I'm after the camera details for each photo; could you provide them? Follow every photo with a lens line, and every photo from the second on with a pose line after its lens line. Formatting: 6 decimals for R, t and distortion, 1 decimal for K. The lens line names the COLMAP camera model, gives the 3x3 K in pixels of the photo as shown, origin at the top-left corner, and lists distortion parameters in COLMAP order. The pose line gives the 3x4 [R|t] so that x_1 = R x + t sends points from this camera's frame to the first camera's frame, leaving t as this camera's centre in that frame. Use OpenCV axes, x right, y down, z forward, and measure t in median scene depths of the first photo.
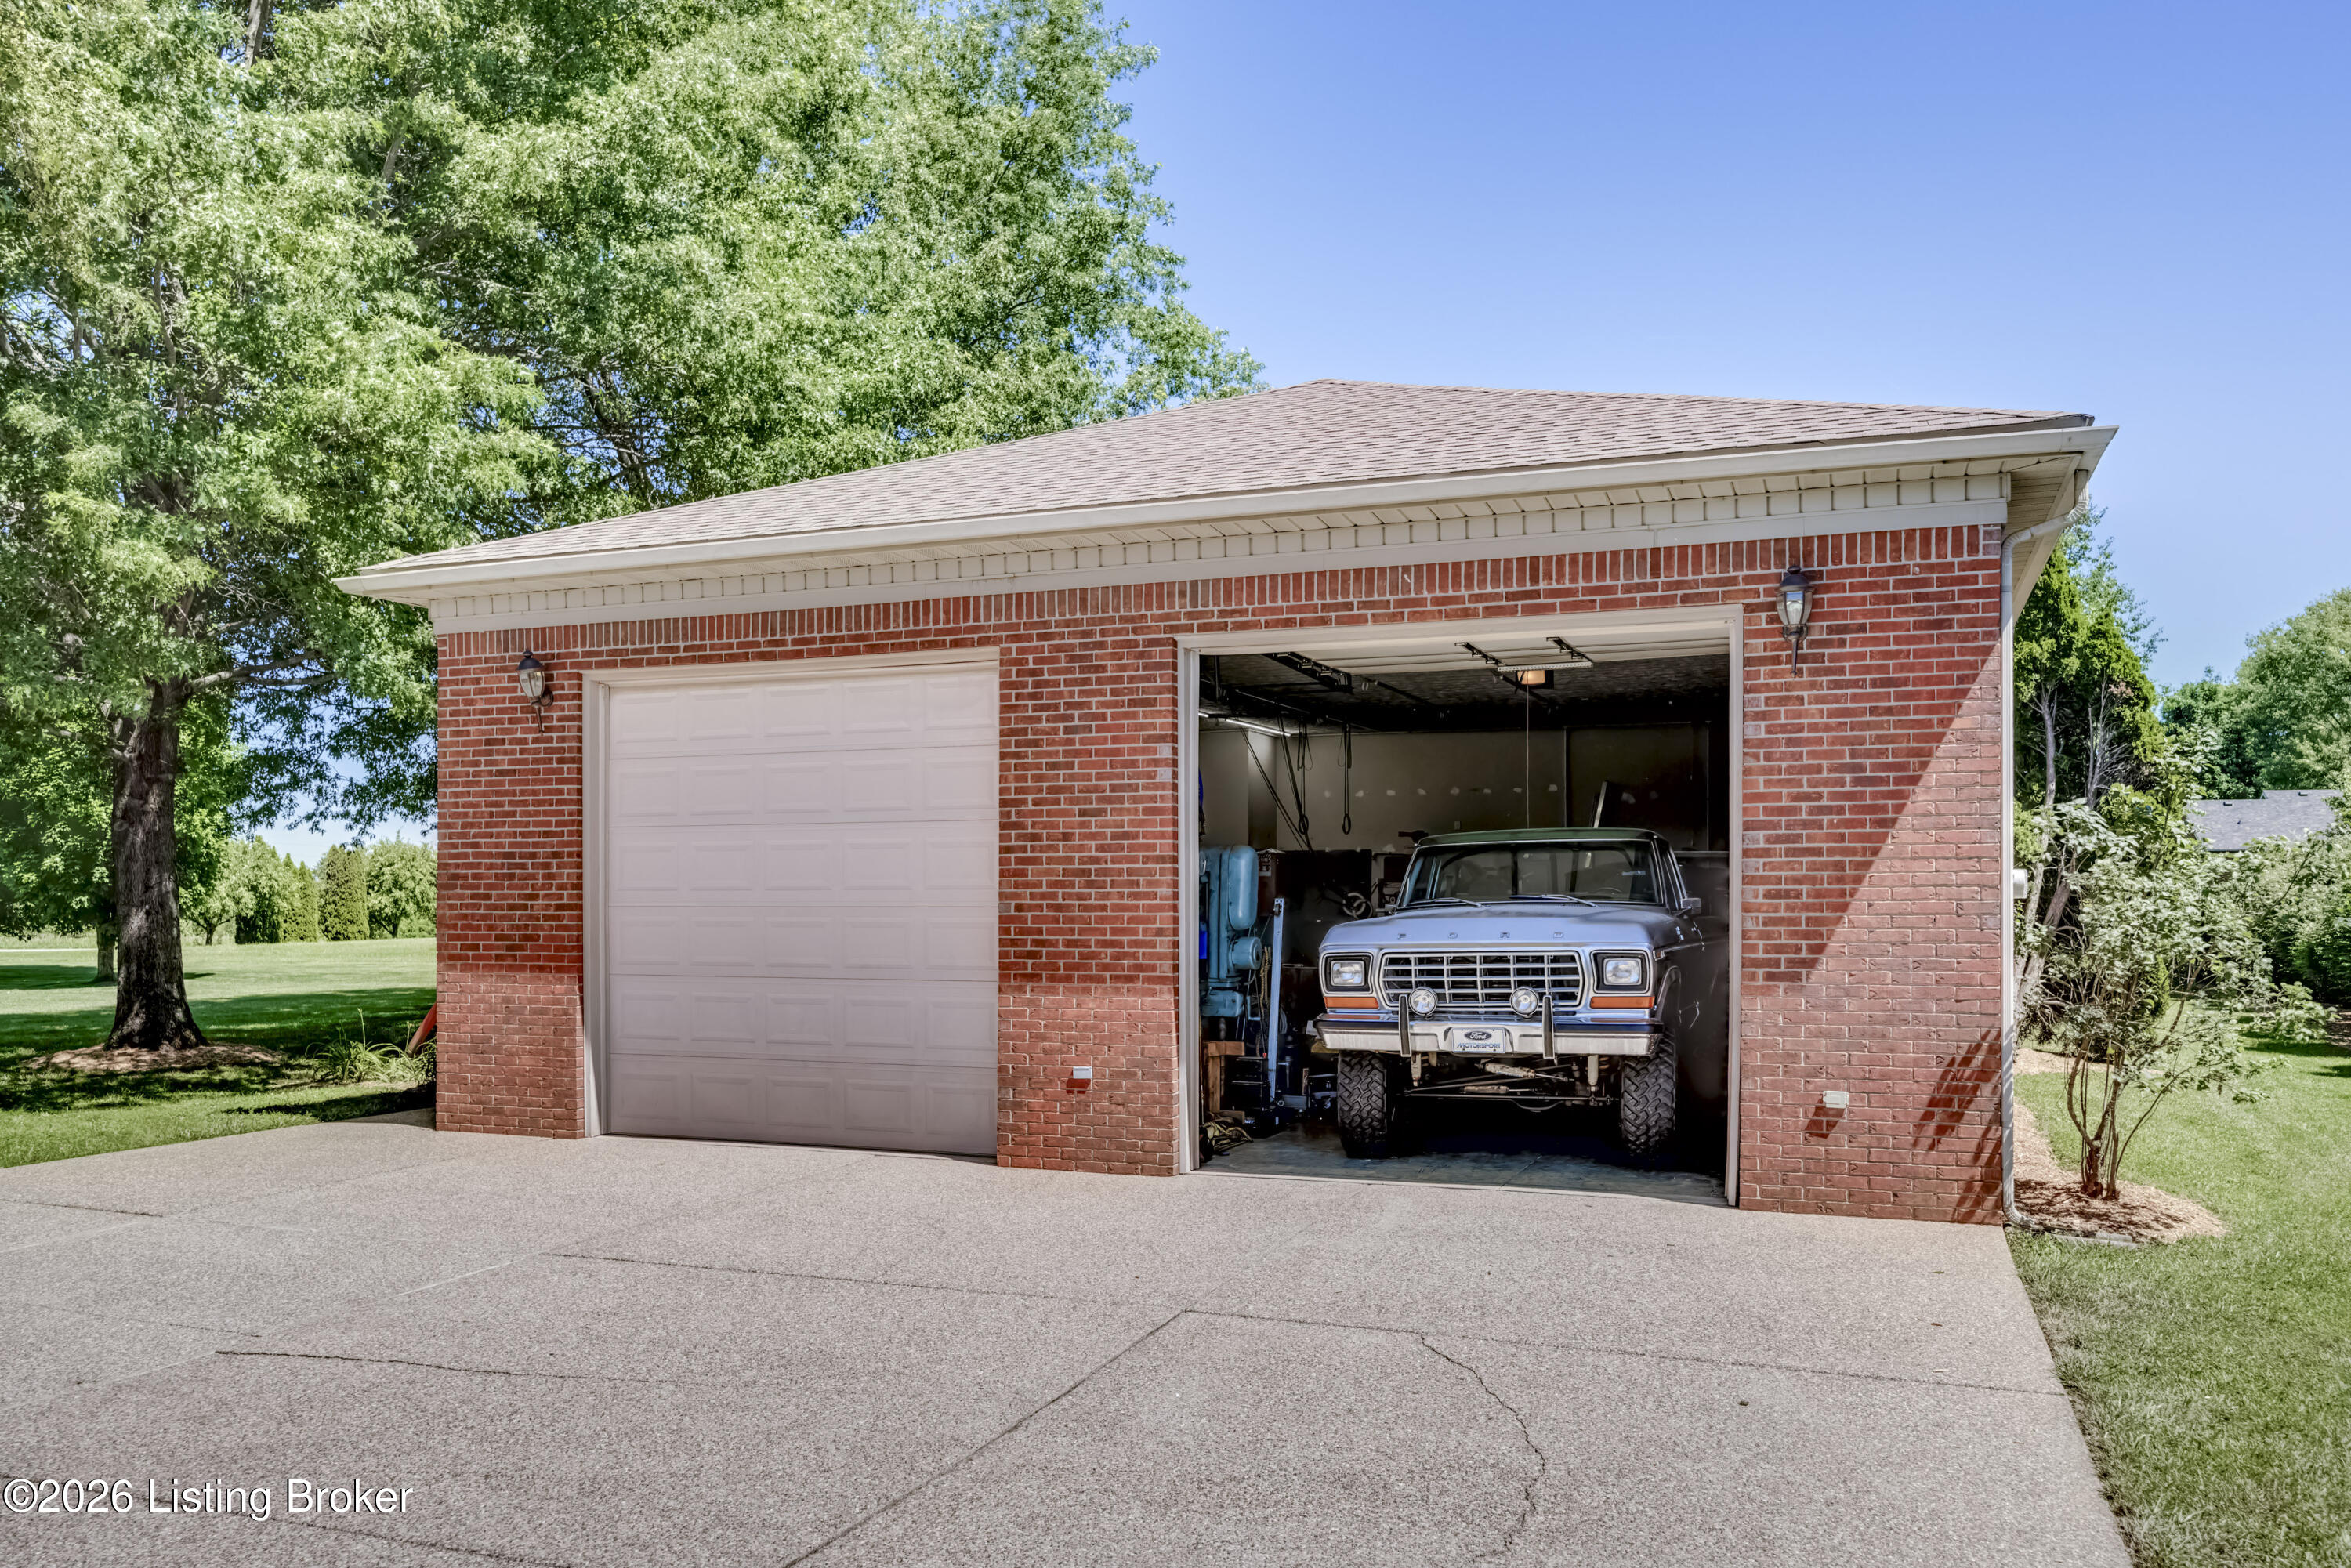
lens RADIAL K [[1750.2, 0, 1215.4], [0, 1750.2, 884.3], [0, 0, 1]] dist [0.001814, 0.001025]
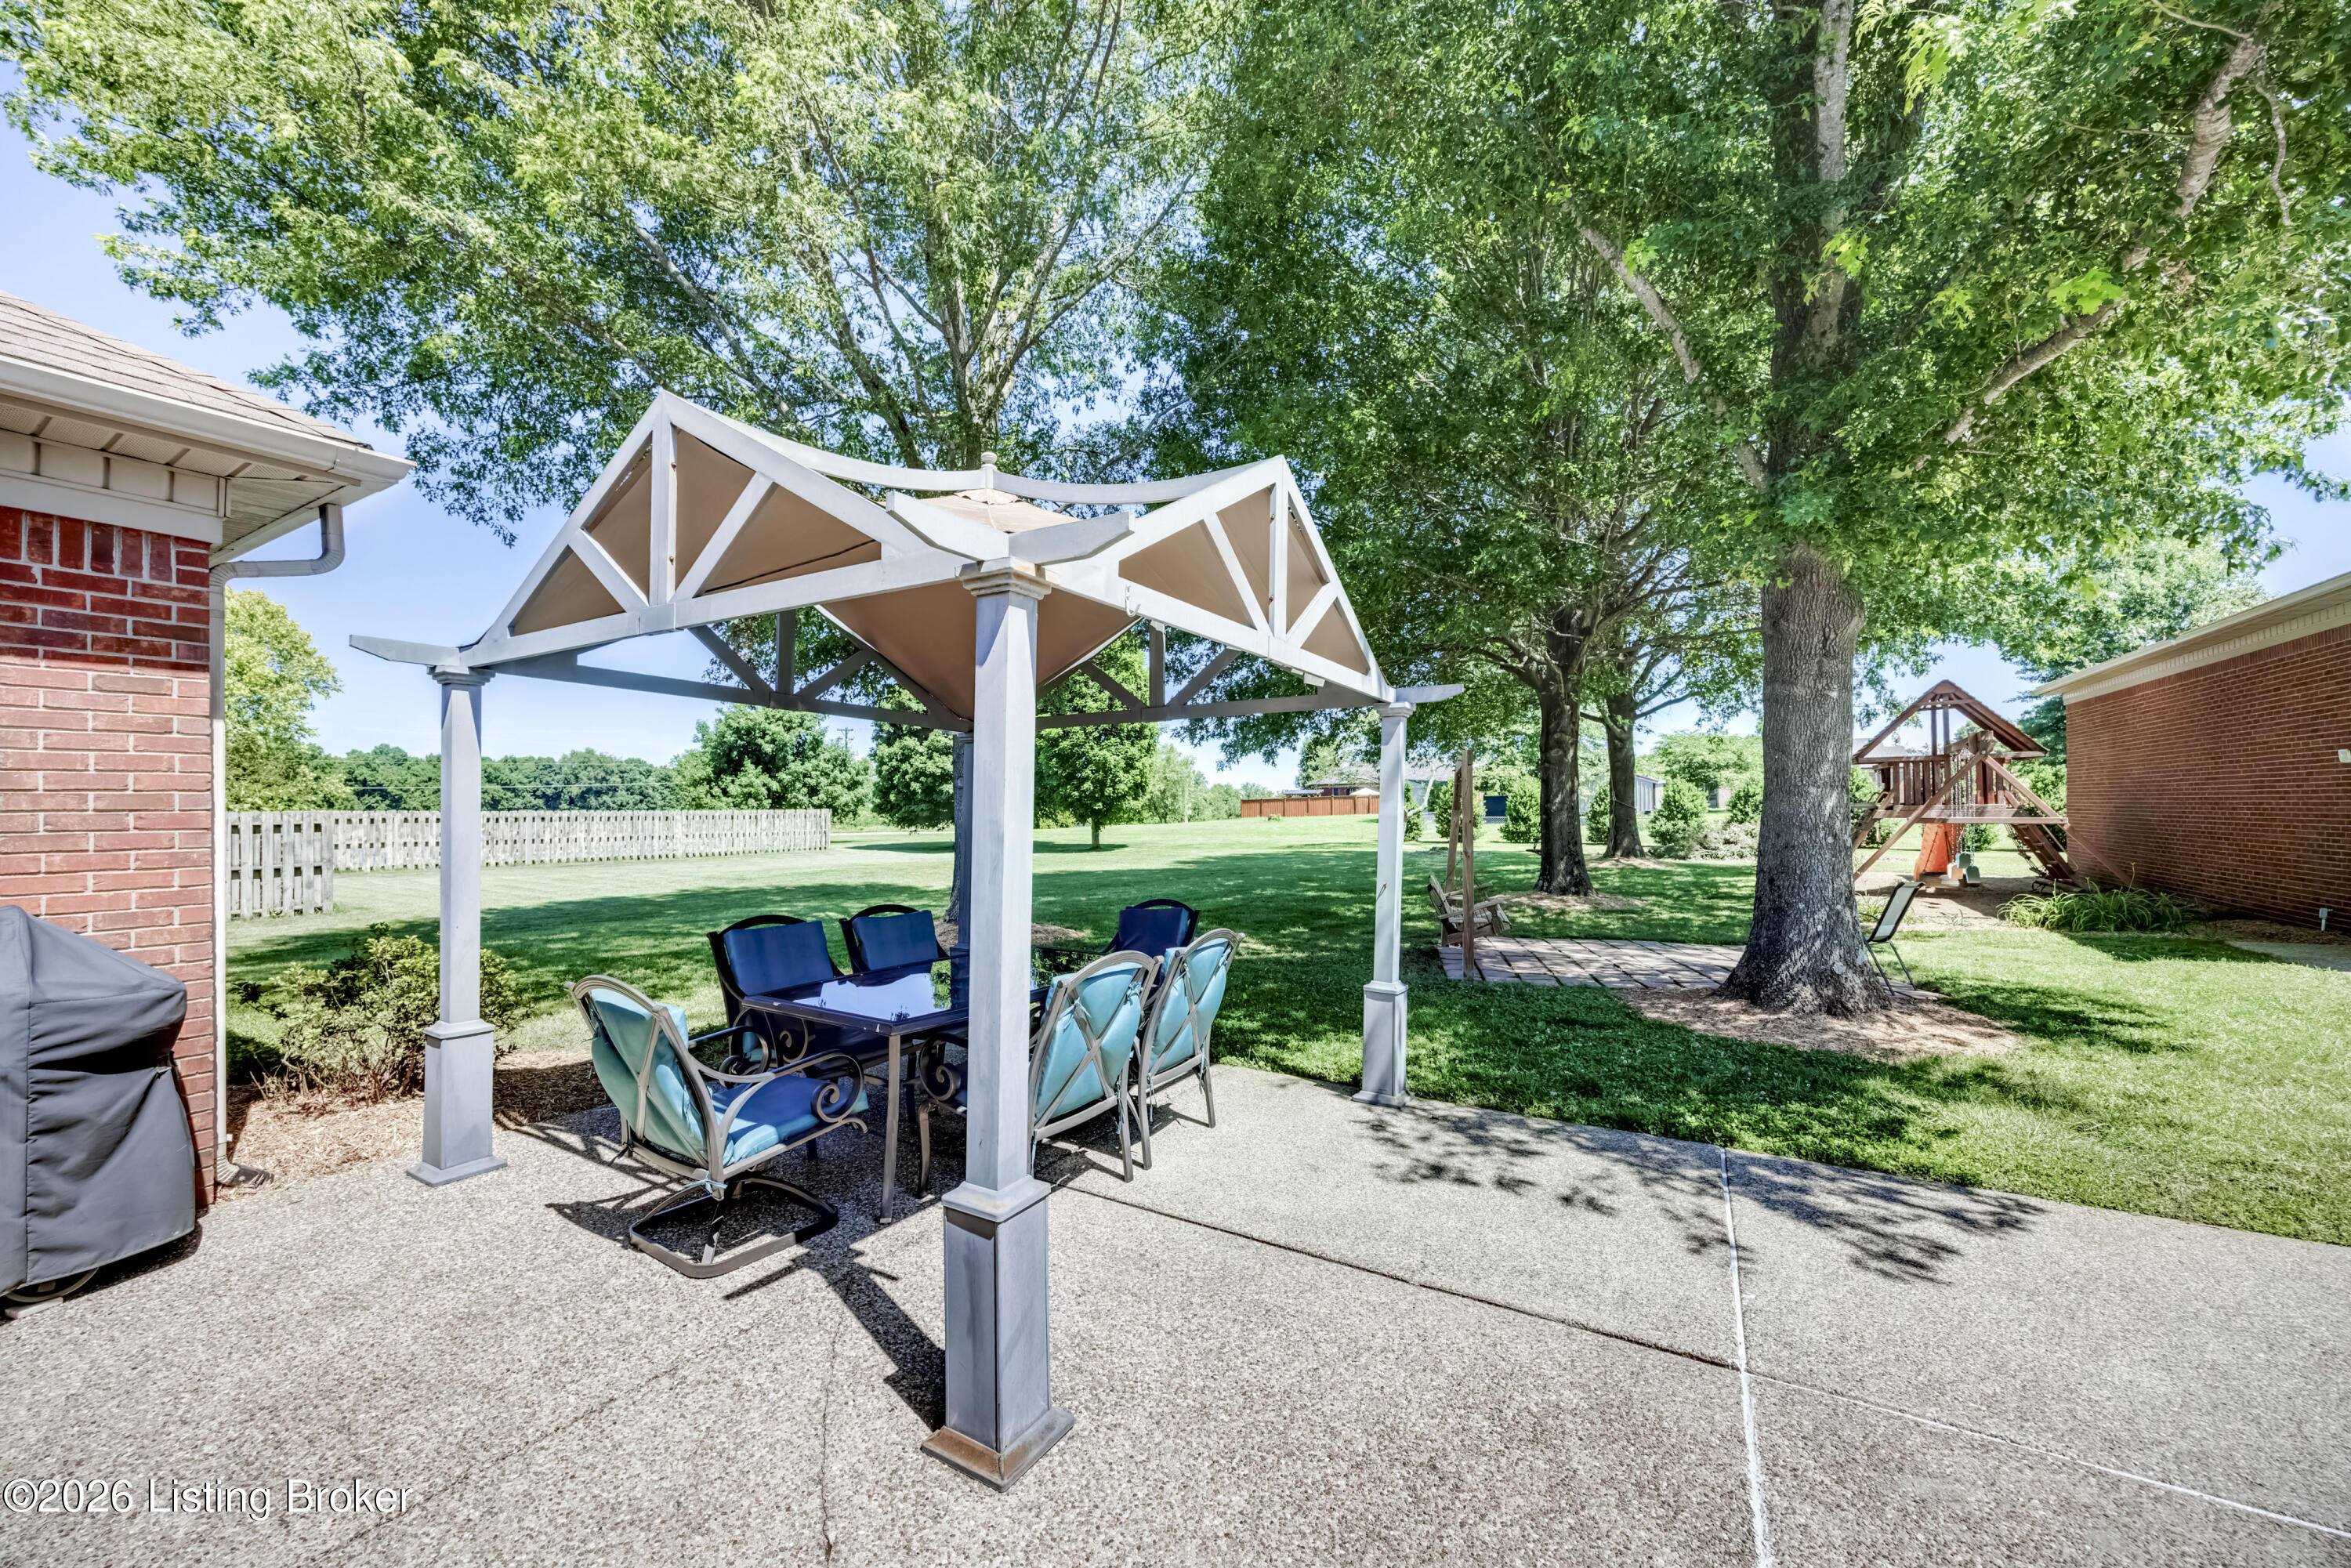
lens RADIAL K [[909.0, 0, 1170.7], [0, 909.0, 801.5], [0, 0, 1]] dist [-0.004257, 0.000407]
pose [[0.981640, -0.003024, -0.190721, -1.410011], [0.002778, 0.999995, -0.001556, 0.018135], [0.190724, 0.000998, 0.981643, 0.248090]]
